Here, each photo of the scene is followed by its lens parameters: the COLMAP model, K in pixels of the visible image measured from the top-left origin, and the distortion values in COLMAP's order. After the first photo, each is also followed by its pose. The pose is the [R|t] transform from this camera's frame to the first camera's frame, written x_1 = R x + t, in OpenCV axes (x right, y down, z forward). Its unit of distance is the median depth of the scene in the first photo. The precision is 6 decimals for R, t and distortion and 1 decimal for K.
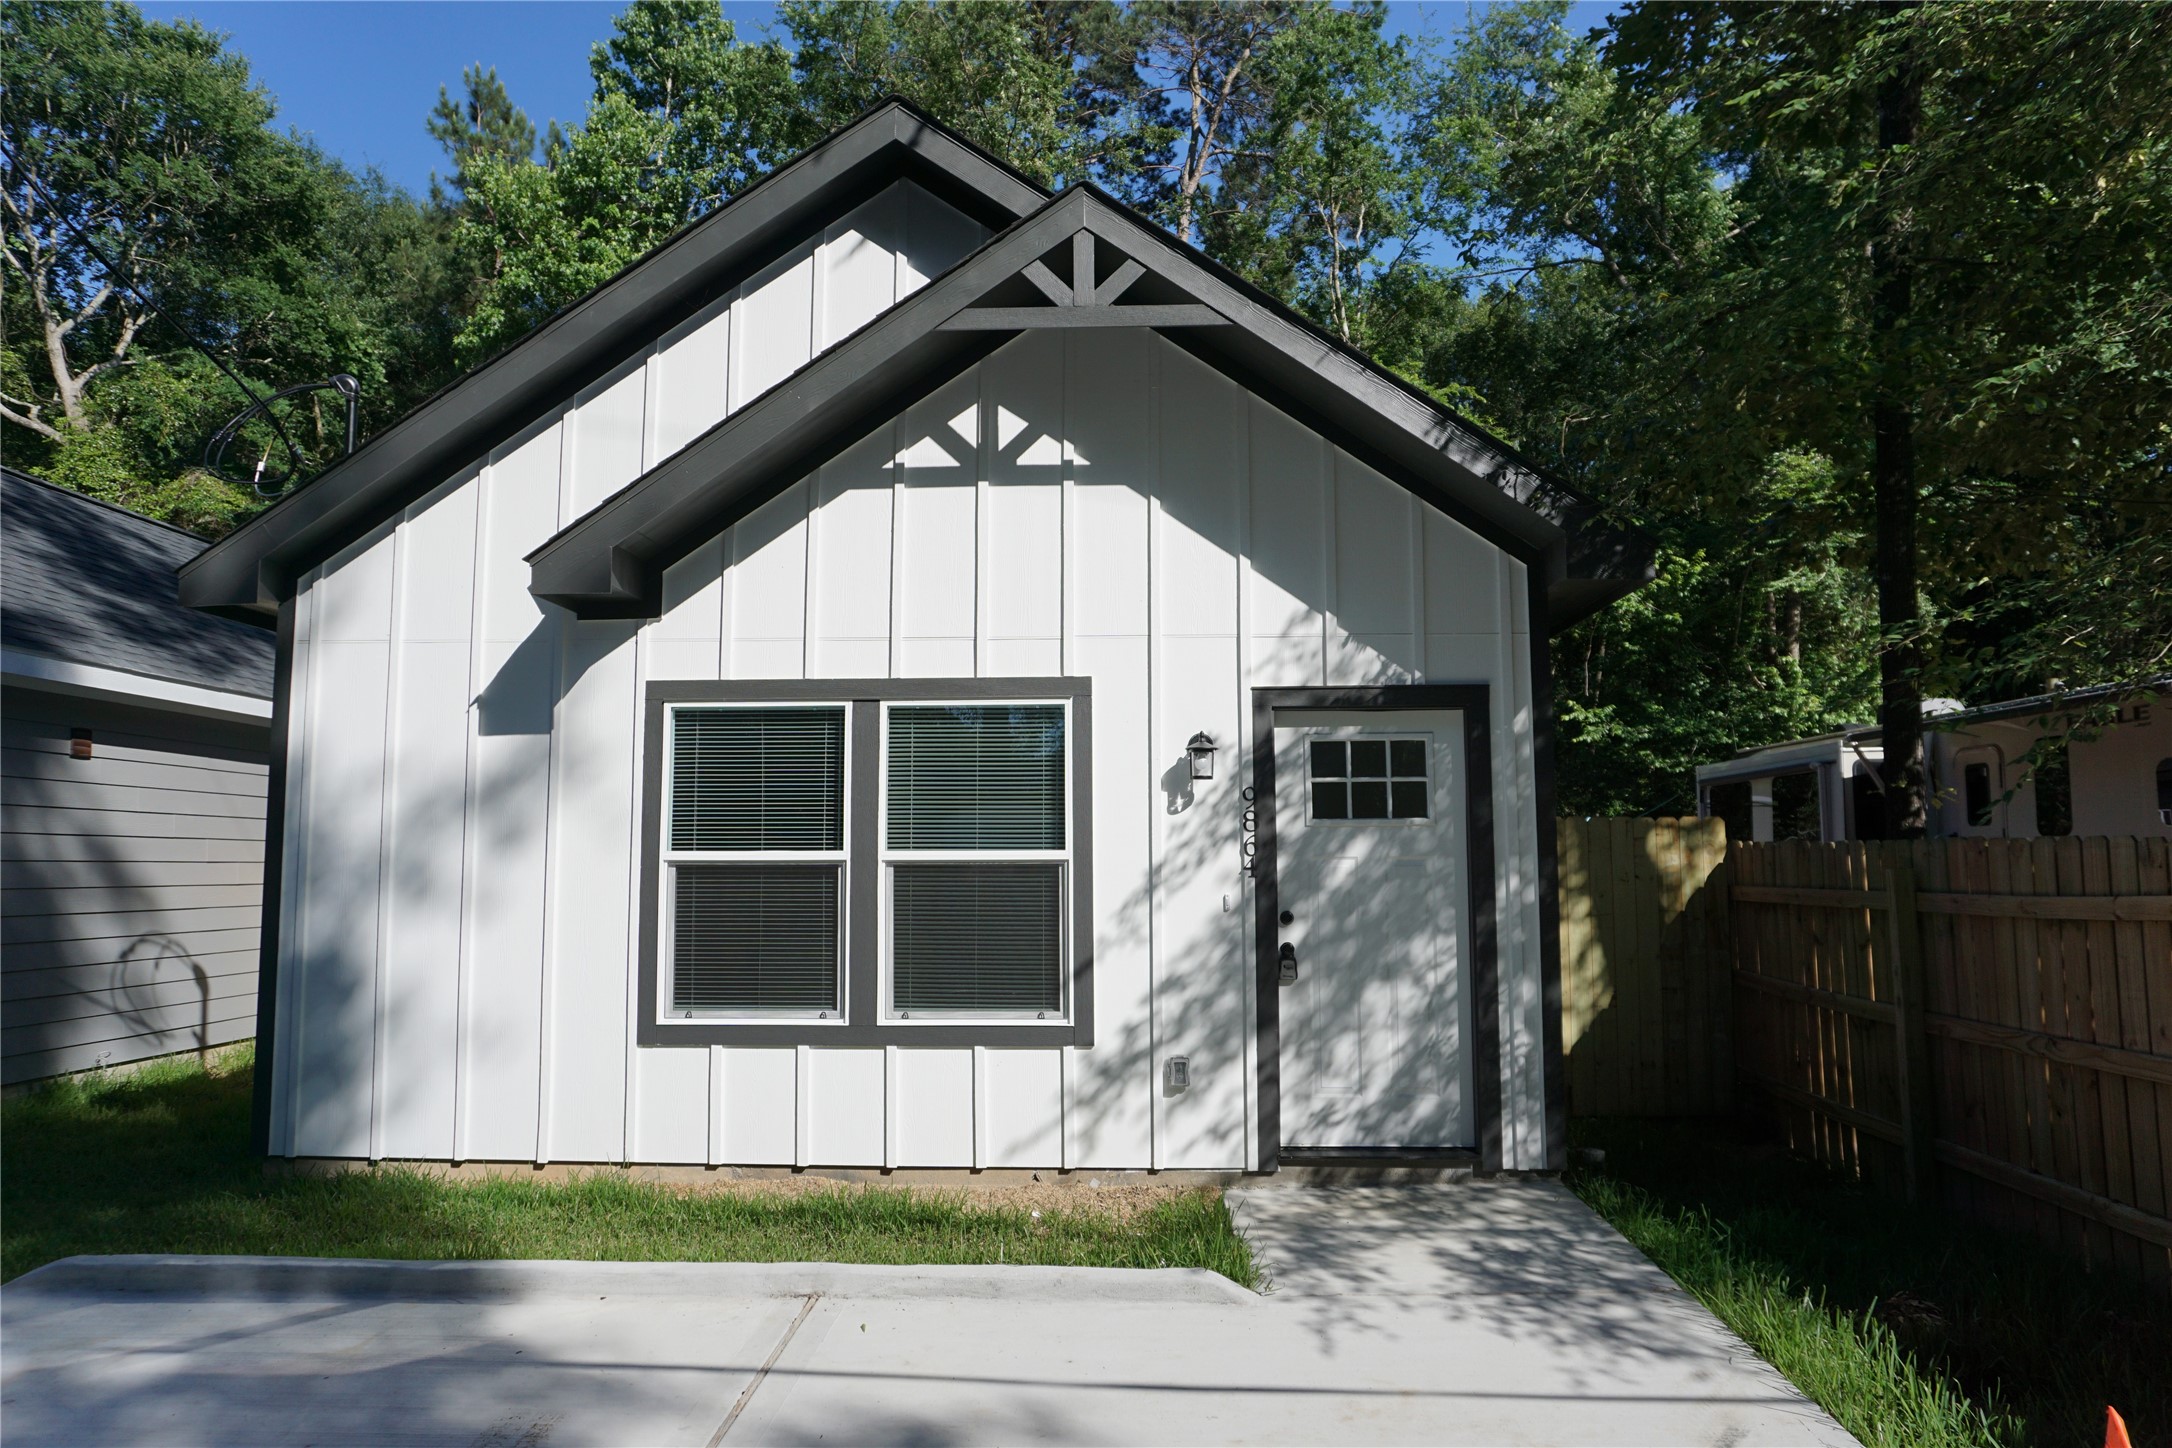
lens RADIAL K [[1459.8, 0, 1089.9], [0, 1459.8, 732.0], [0, 0, 1]] dist [-0.040442, 0.030826]
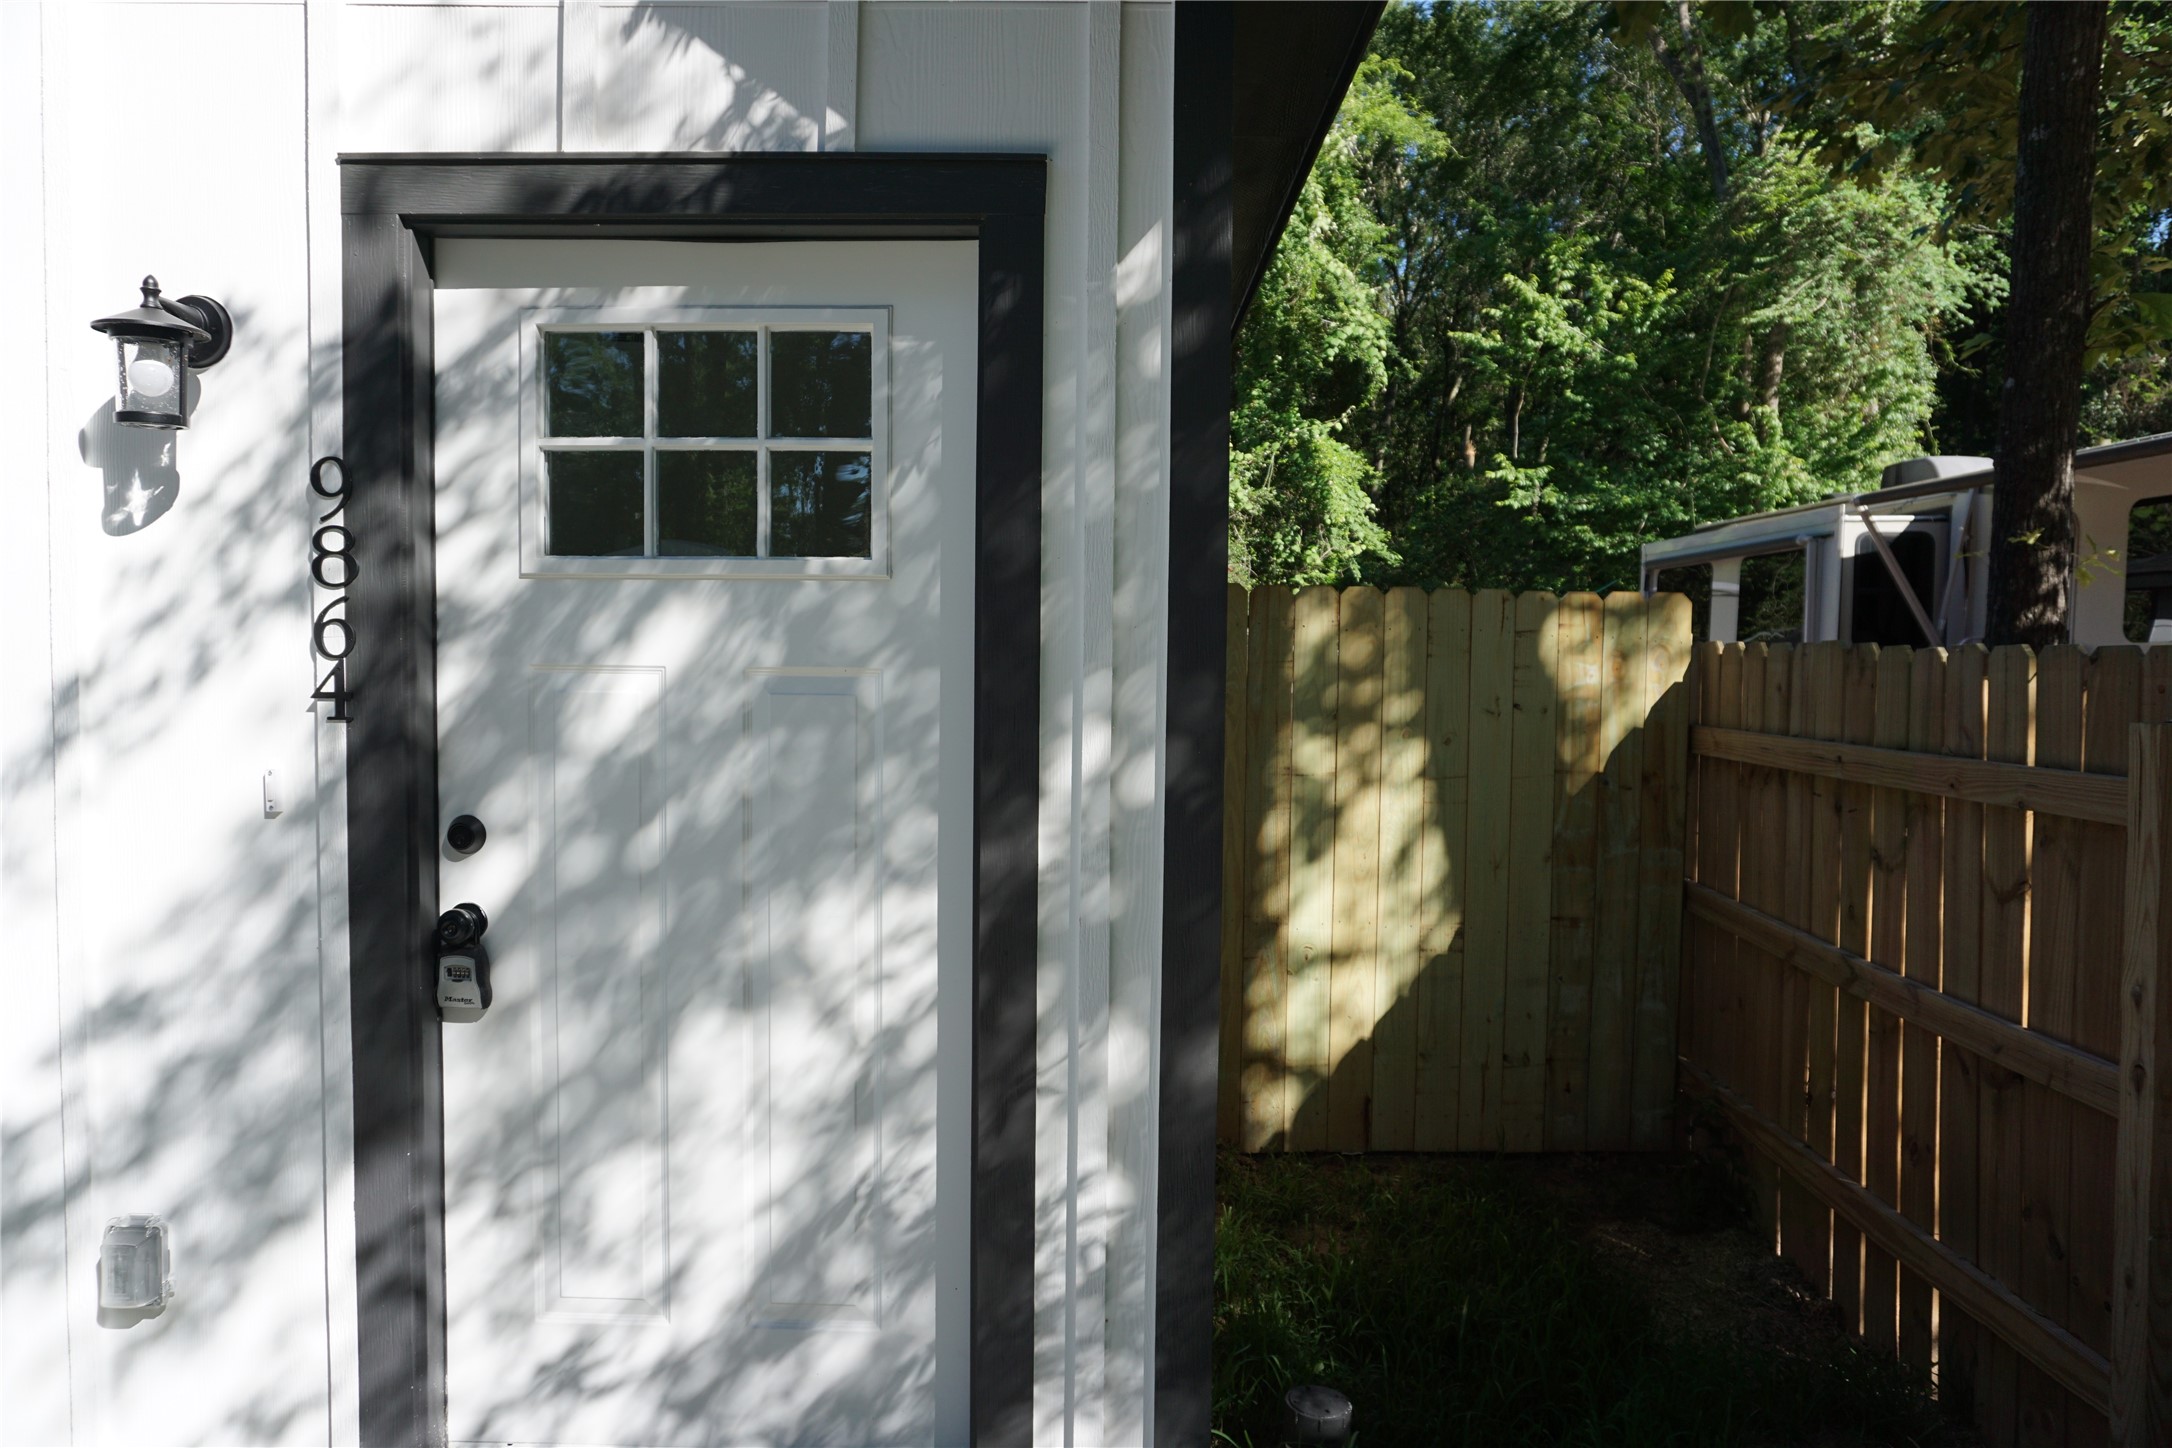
lens RADIAL K [[1459.8, 0, 1089.6], [0, 1459.8, 716.8], [0, 0, 1]] dist [-0.040442, 0.030826]
pose [[0.999223, 0.016324, 0.035865, 0.272469], [-0.021024, 0.990640, 0.134871, 0.049045], [-0.033328, -0.135520, 0.990214, 0.649418]]
